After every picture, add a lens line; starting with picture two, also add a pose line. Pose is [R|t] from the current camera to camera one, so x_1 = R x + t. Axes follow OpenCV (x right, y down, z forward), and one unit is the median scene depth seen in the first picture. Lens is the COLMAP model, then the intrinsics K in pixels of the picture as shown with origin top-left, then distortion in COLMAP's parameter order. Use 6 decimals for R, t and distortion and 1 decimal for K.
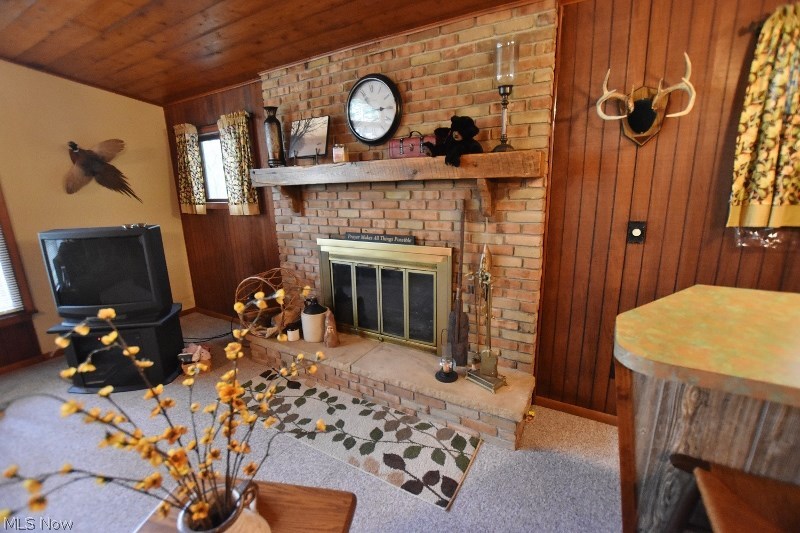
lens RADIAL K [[352.5, 0, 399.0], [0, 352.5, 265.9], [0, 0, 1]] dist [-0.032684, 0.003765]
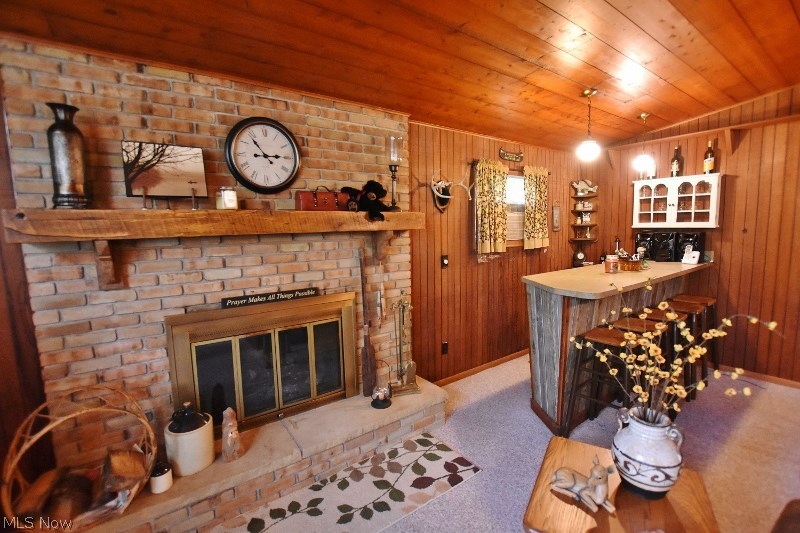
lens RADIAL K [[352.5, 0, 399.0], [0, 352.5, 265.9], [0, 0, 1]] dist [-0.032684, 0.003765]
pose [[0.403615, -0.080345, 0.911394, -0.749034], [0.217005, 0.976119, -0.010051, -0.081244], [-0.888822, 0.201834, 0.411412, 0.367927]]
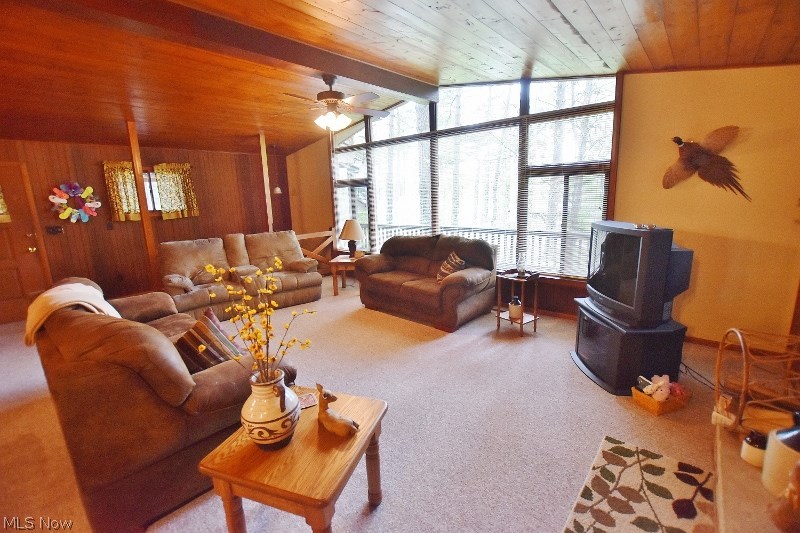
lens RADIAL K [[352.5, 0, 399.0], [0, 352.5, 265.9], [0, 0, 1]] dist [-0.032684, 0.003765]
pose [[-0.175123, 0.227650, -0.957866, 0.292375], [-0.187379, 0.947412, 0.259423, -0.142411], [0.966551, 0.224915, -0.123257, 0.521694]]
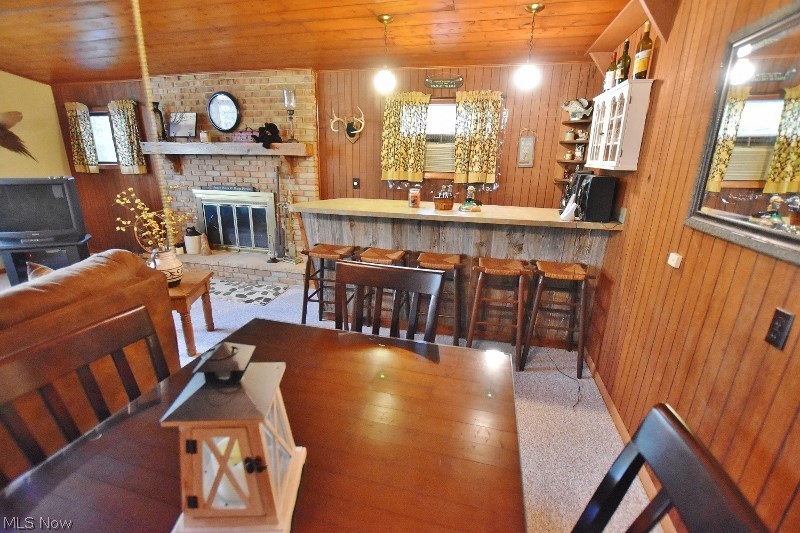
lens RADIAL K [[352.5, 0, 399.0], [0, 352.5, 265.9], [0, 0, 1]] dist [-0.032684, 0.003765]
pose [[0.954982, -0.041853, 0.293697, 0.206427], [0.020606, 0.996965, 0.075068, 0.193015], [-0.295948, -0.065637, 0.952946, -0.905660]]
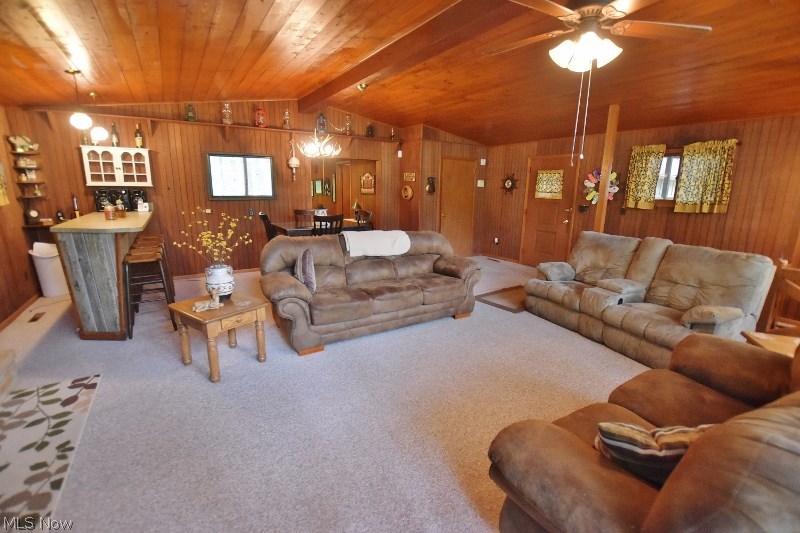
lens RADIAL K [[352.5, 0, 399.0], [0, 352.5, 265.9], [0, 0, 1]] dist [-0.032684, 0.003765]
pose [[-0.894847, -0.083536, 0.438487, -1.216906], [0.108671, 0.912007, 0.395517, -0.192081], [-0.432943, 0.401578, -0.807029, 0.982188]]
